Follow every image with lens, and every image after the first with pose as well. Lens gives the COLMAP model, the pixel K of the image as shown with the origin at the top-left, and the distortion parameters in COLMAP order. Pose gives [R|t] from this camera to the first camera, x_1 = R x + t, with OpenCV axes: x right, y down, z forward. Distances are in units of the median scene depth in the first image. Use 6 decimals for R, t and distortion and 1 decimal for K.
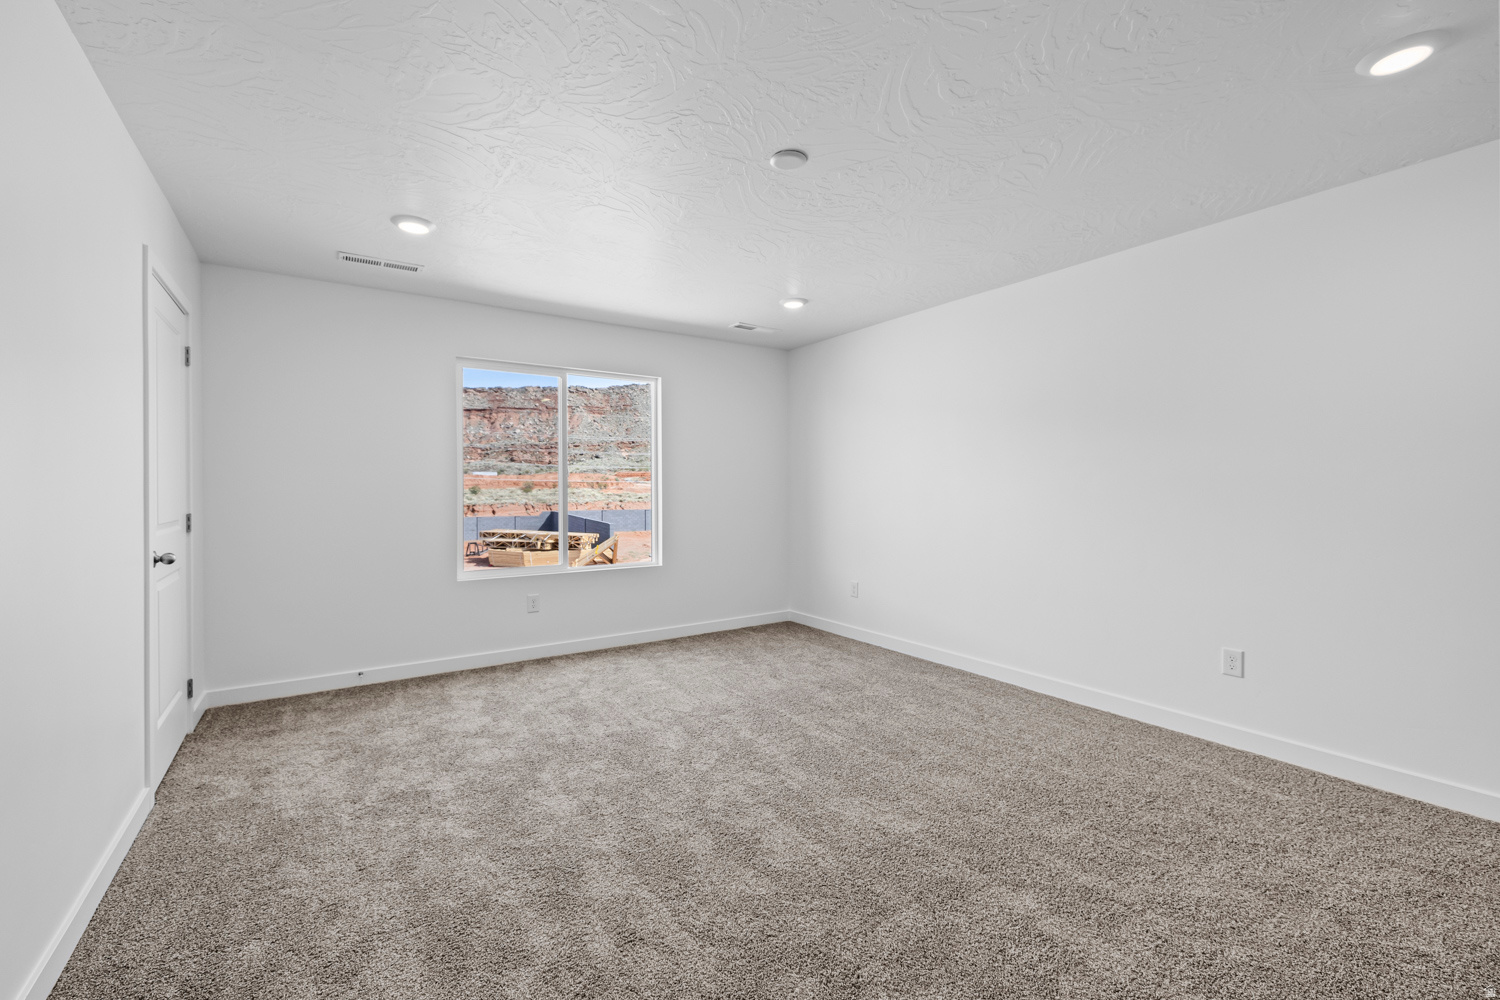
lens RADIAL K [[630.0, 0, 744.7], [0, 630.0, 493.8], [0, 0, 1]] dist [-0.000523, 0.001162]
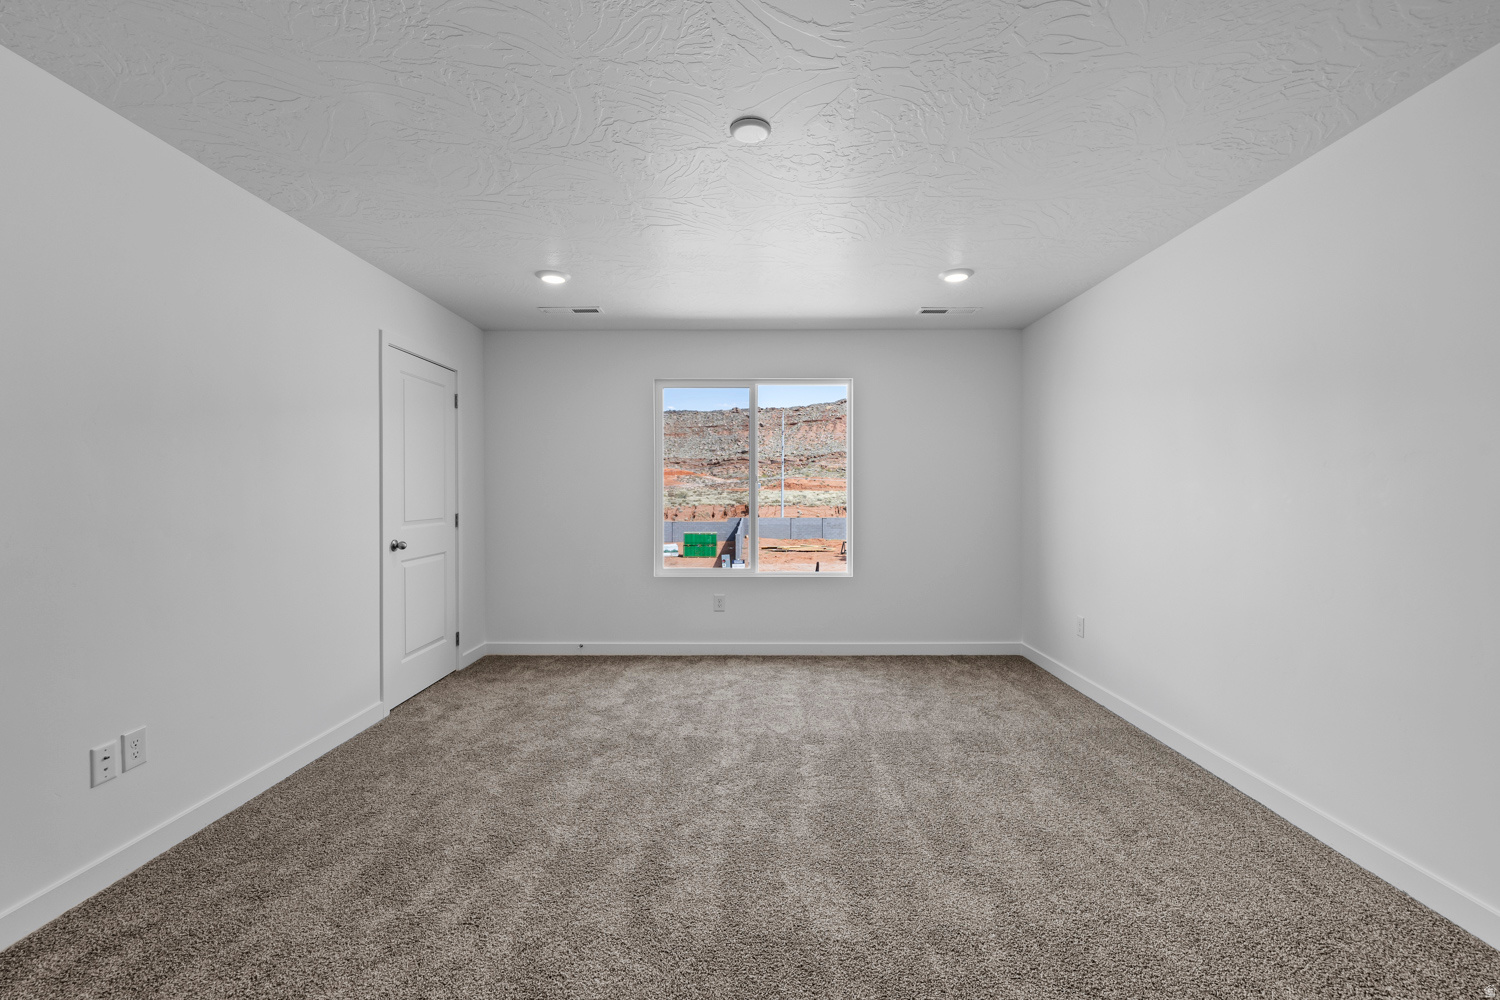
lens RADIAL K [[630.0, 0, 741.0], [0, 630.0, 499.8], [0, 0, 1]] dist [-0.000523, 0.001162]
pose [[0.827569, 0.008771, -0.561296, 0.403959], [-0.005963, 0.999959, 0.006834, -0.012081], [0.561333, -0.002308, 0.827587, 0.187705]]
